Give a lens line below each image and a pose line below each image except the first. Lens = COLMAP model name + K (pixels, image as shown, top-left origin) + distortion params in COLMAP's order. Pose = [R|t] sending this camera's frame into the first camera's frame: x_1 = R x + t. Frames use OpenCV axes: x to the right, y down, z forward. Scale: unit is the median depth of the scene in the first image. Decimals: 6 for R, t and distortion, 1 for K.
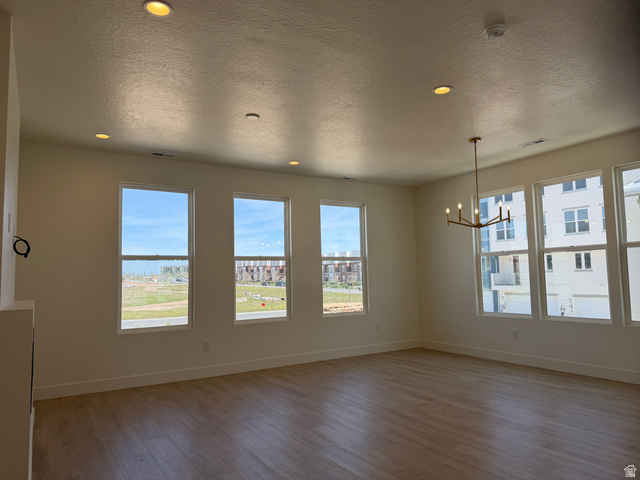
lens RADIAL K [[450.4, 0, 316.6], [0, 450.4, 241.3], [0, 0, 1]] dist [0.093977, -0.124829]
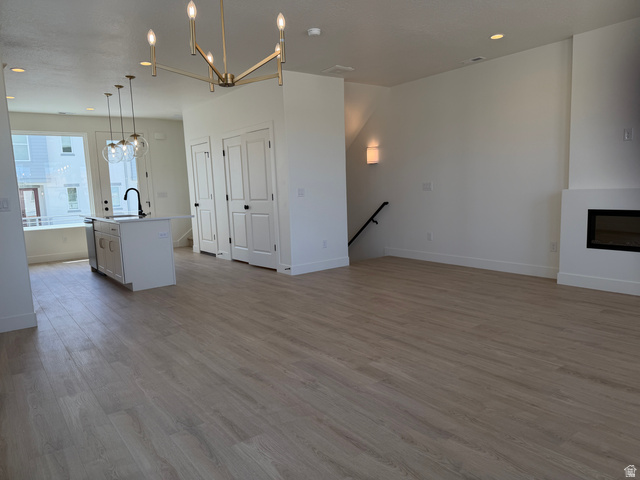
lens RADIAL K [[450.4, 0, 316.6], [0, 450.4, 241.3], [0, 0, 1]] dist [0.093977, -0.124829]
pose [[-0.994003, 0.069336, -0.084565, 0.409725], [0.065573, 0.996764, 0.046489, 0.139052], [0.087515, 0.040665, -0.995333, 1.877332]]
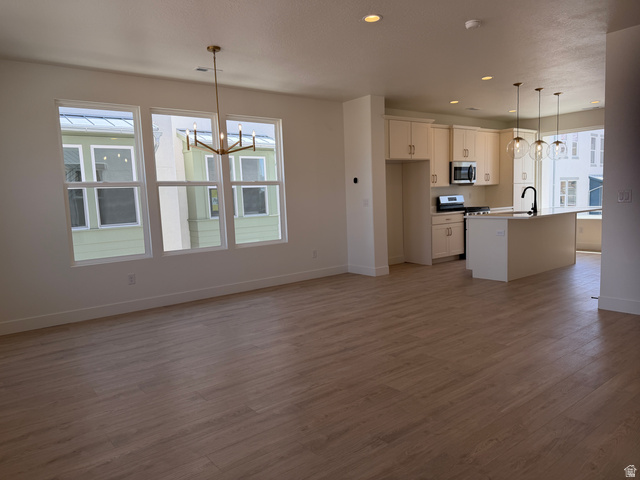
lens RADIAL K [[450.4, 0, 316.6], [0, 450.4, 241.3], [0, 0, 1]] dist [0.093977, -0.124829]
pose [[-0.101561, -0.072609, 0.992176, -0.717623], [-0.032198, 0.997050, 0.069670, 0.094257], [-0.994308, -0.024870, -0.103600, 1.160106]]
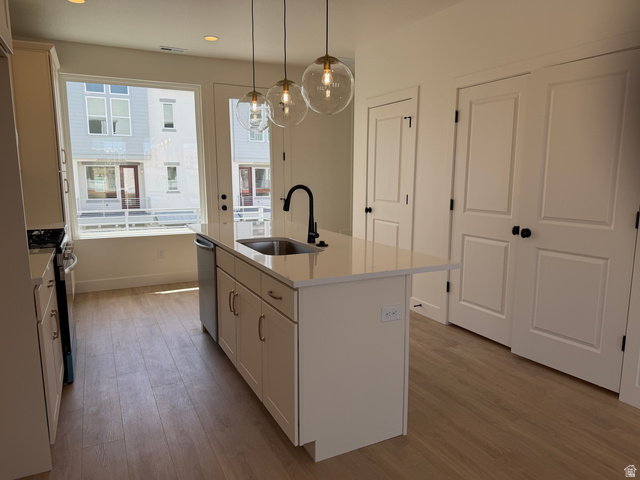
lens RADIAL K [[450.4, 0, 316.6], [0, 450.4, 241.3], [0, 0, 1]] dist [0.093977, -0.124829]
pose [[-0.995869, 0.003864, 0.090718, 0.817327], [0.010499, 0.997293, 0.072776, 0.022742], [-0.090191, 0.073427, -0.993214, 0.934317]]
